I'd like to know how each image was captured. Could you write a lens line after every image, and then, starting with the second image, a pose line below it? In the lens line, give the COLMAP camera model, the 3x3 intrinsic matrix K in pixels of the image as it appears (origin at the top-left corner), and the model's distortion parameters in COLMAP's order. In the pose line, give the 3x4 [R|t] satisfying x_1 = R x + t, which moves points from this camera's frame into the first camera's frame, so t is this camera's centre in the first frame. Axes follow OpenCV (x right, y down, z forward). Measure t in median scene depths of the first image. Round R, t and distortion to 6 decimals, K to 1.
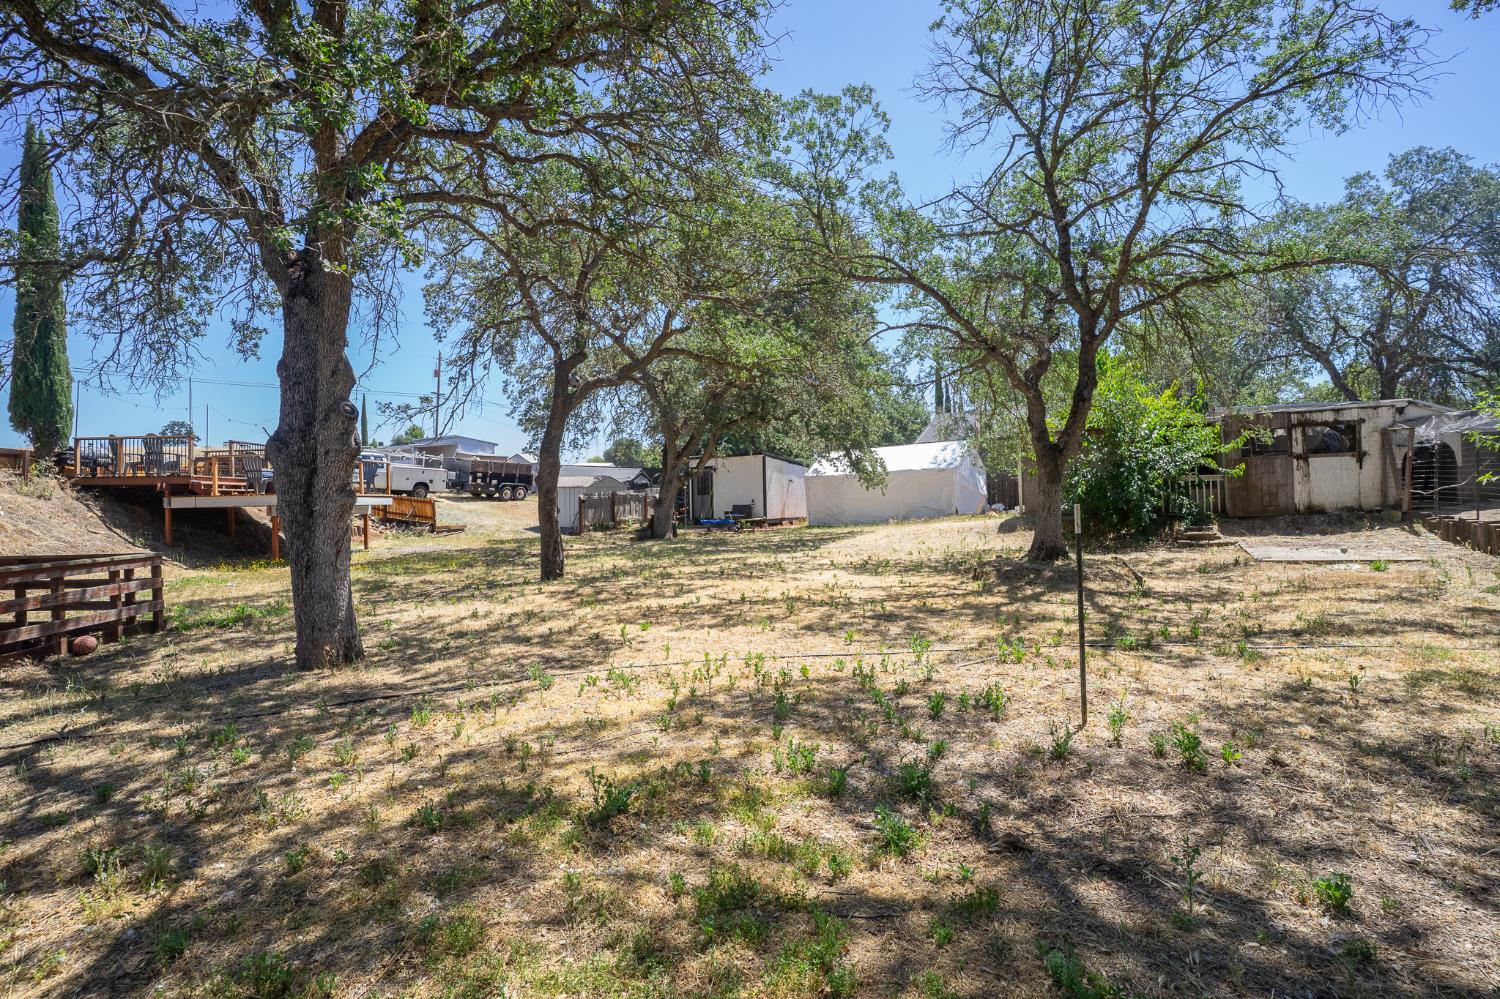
lens RADIAL K [[738.5, 0, 741.4], [0, 738.5, 501.2], [0, 0, 1]] dist [-0.069987, 0.037018]
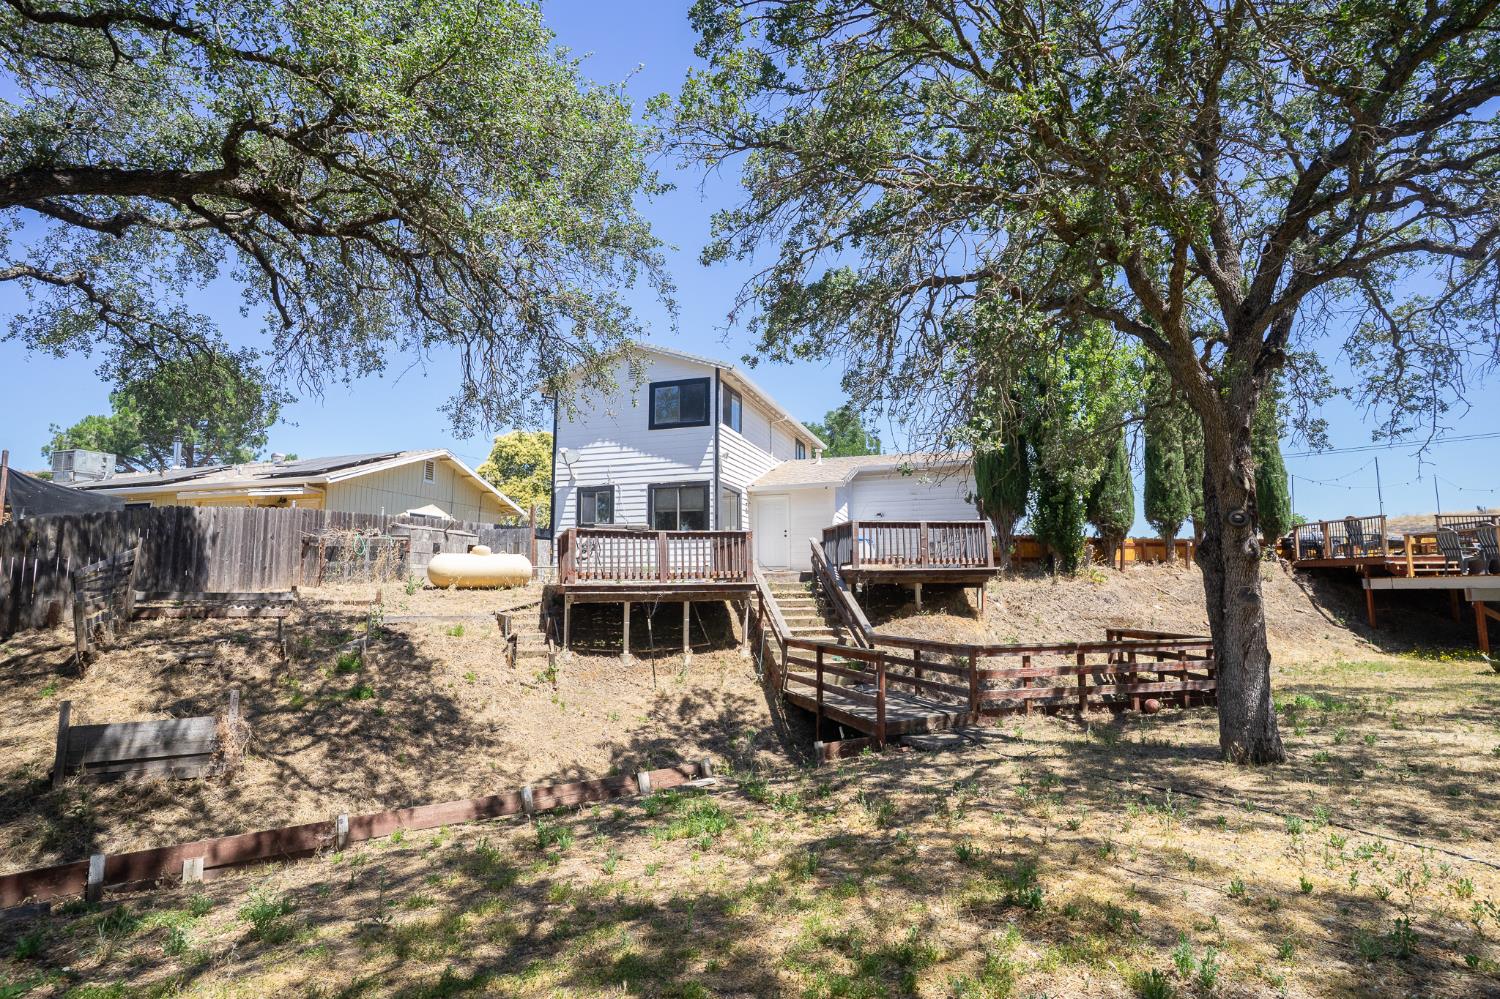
lens RADIAL K [[738.5, 0, 741.4], [0, 738.5, 501.2], [0, 0, 1]] dist [-0.069987, 0.037018]
pose [[0.030664, -0.107004, -0.993786, 0.845633], [0.014250, 0.994199, -0.106609, -0.085564], [0.999428, -0.010892, 0.032011, 0.416659]]
